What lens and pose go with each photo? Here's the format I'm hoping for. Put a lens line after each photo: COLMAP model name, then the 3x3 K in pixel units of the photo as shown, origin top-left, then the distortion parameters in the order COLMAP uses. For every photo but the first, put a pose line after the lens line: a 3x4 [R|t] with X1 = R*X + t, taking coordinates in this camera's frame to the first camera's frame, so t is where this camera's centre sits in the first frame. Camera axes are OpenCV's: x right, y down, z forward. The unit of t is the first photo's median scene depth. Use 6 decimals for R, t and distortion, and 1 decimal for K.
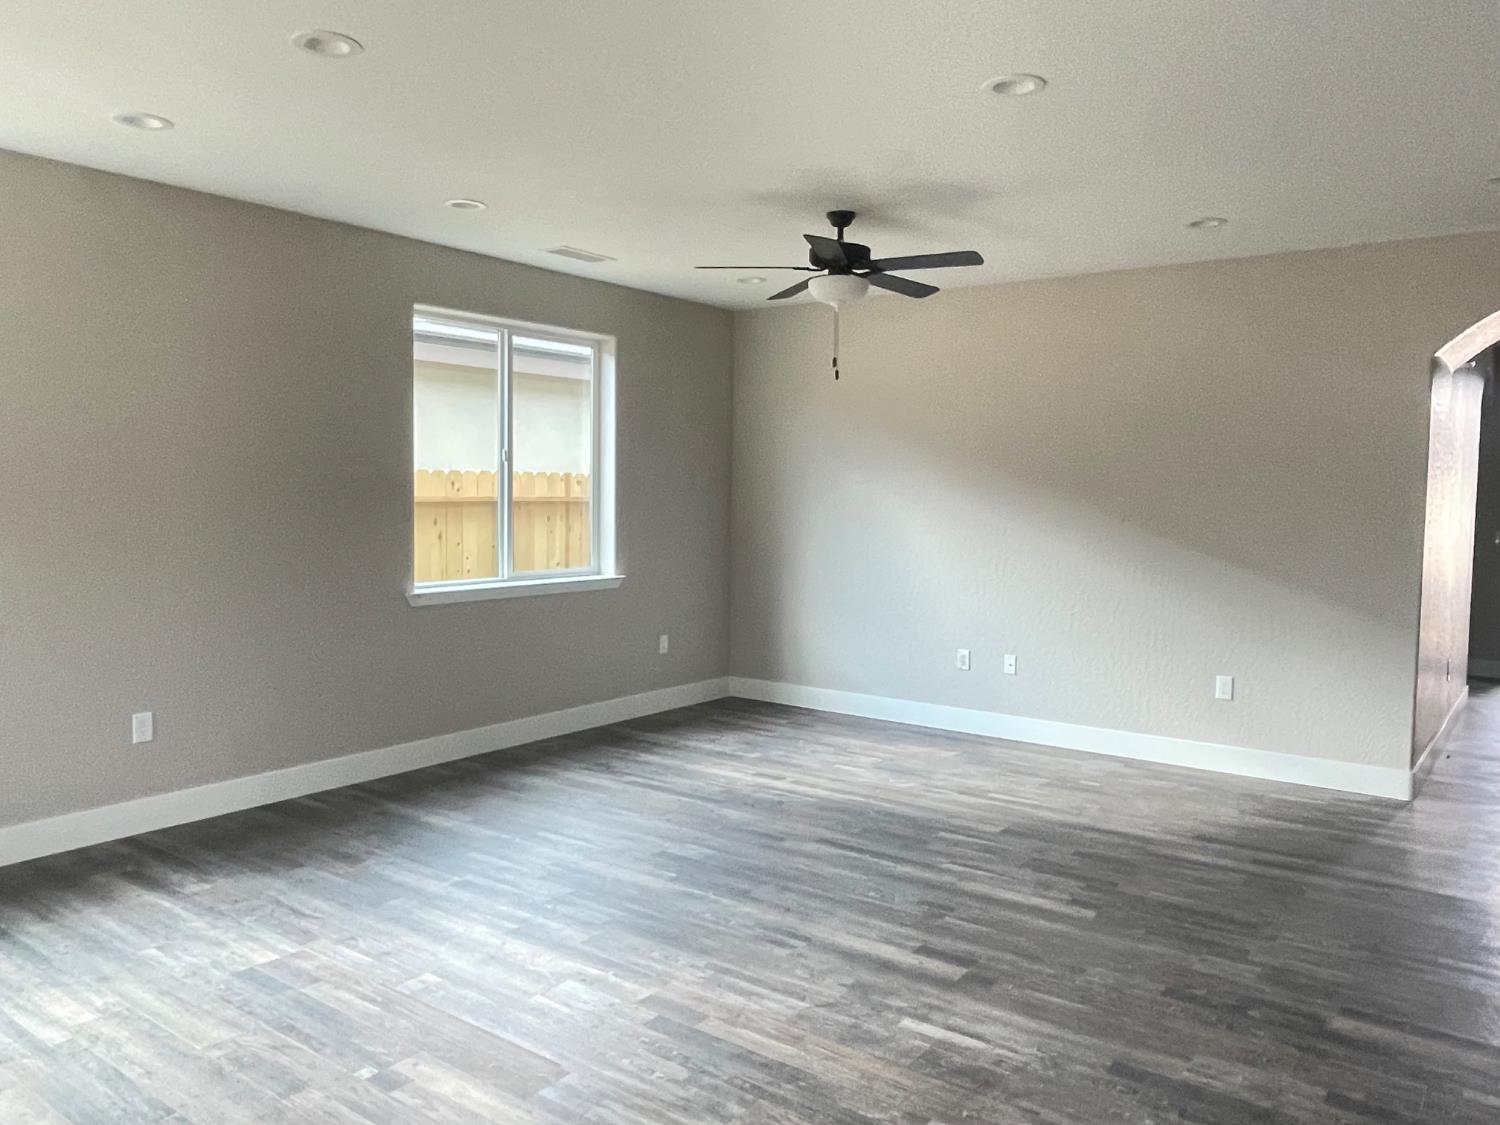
lens RADIAL K [[1114.8, 0, 750.0], [0, 1114.8, 562.5], [0, 0, 1]] dist [0.006934, -0.001651]
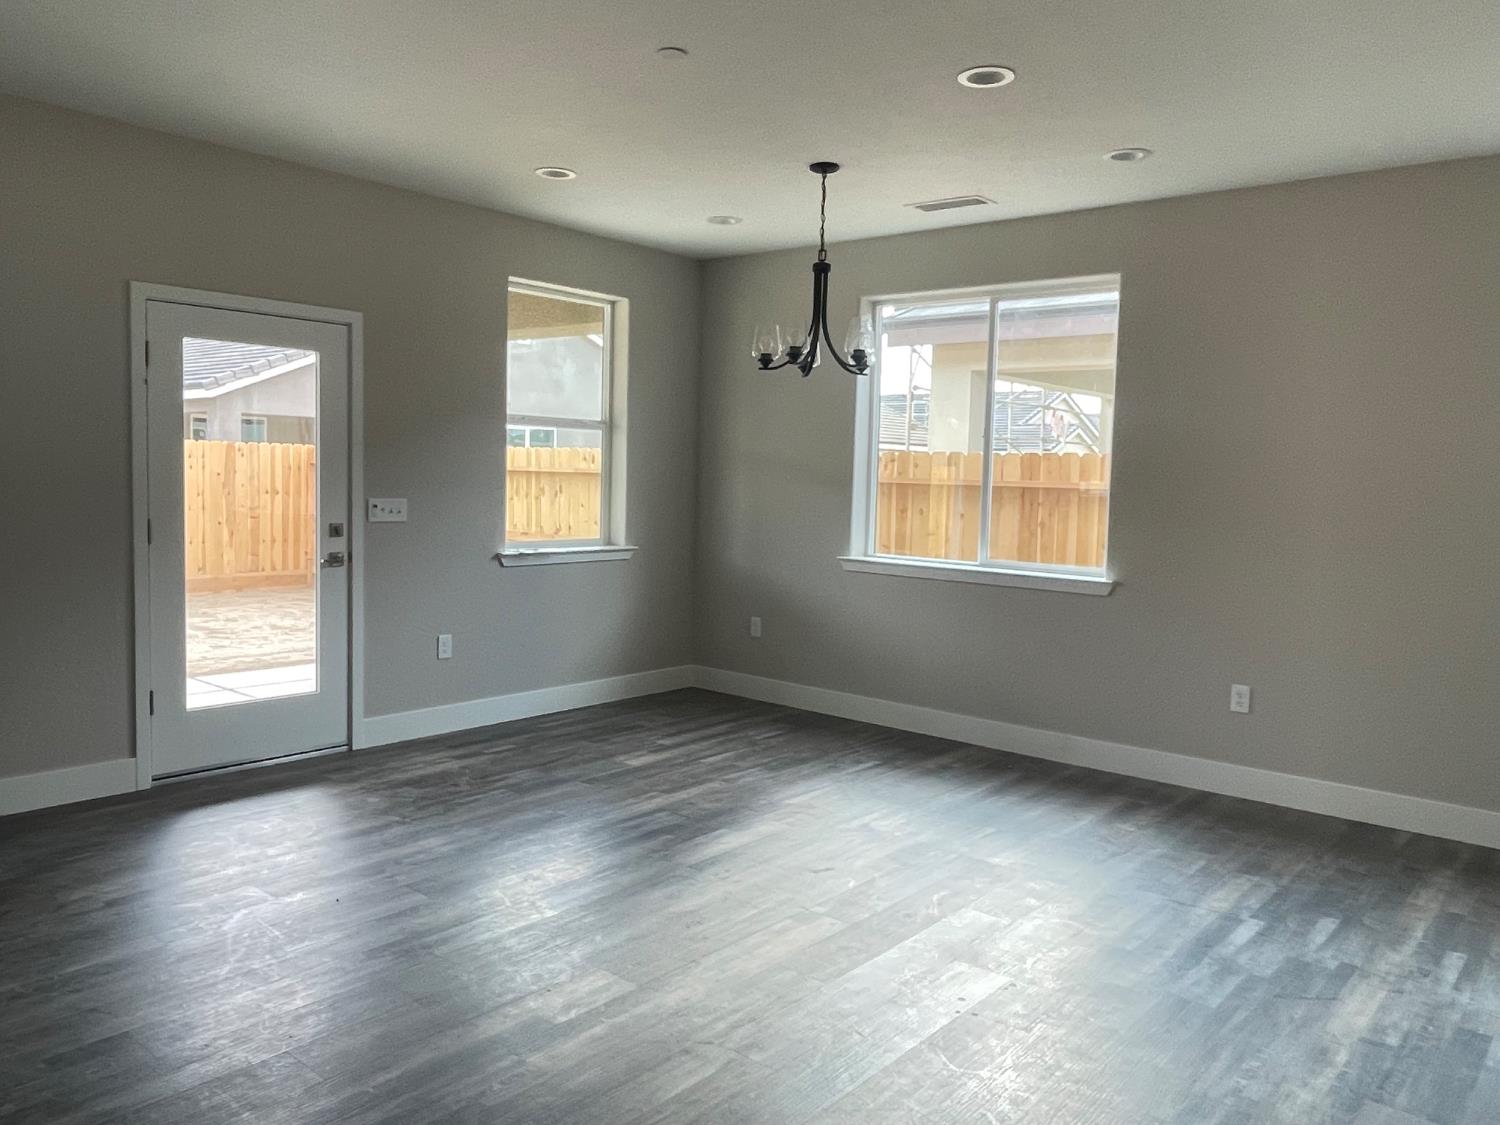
lens RADIAL K [[1114.8, 0, 750.0], [0, 1114.8, 562.5], [0, 0, 1]] dist [0.006934, -0.001651]
pose [[-0.057343, 0.070732, -0.995846, 0.649099], [-0.088685, 0.993183, 0.075650, -0.032366], [0.994408, 0.092654, -0.050679, 0.643021]]
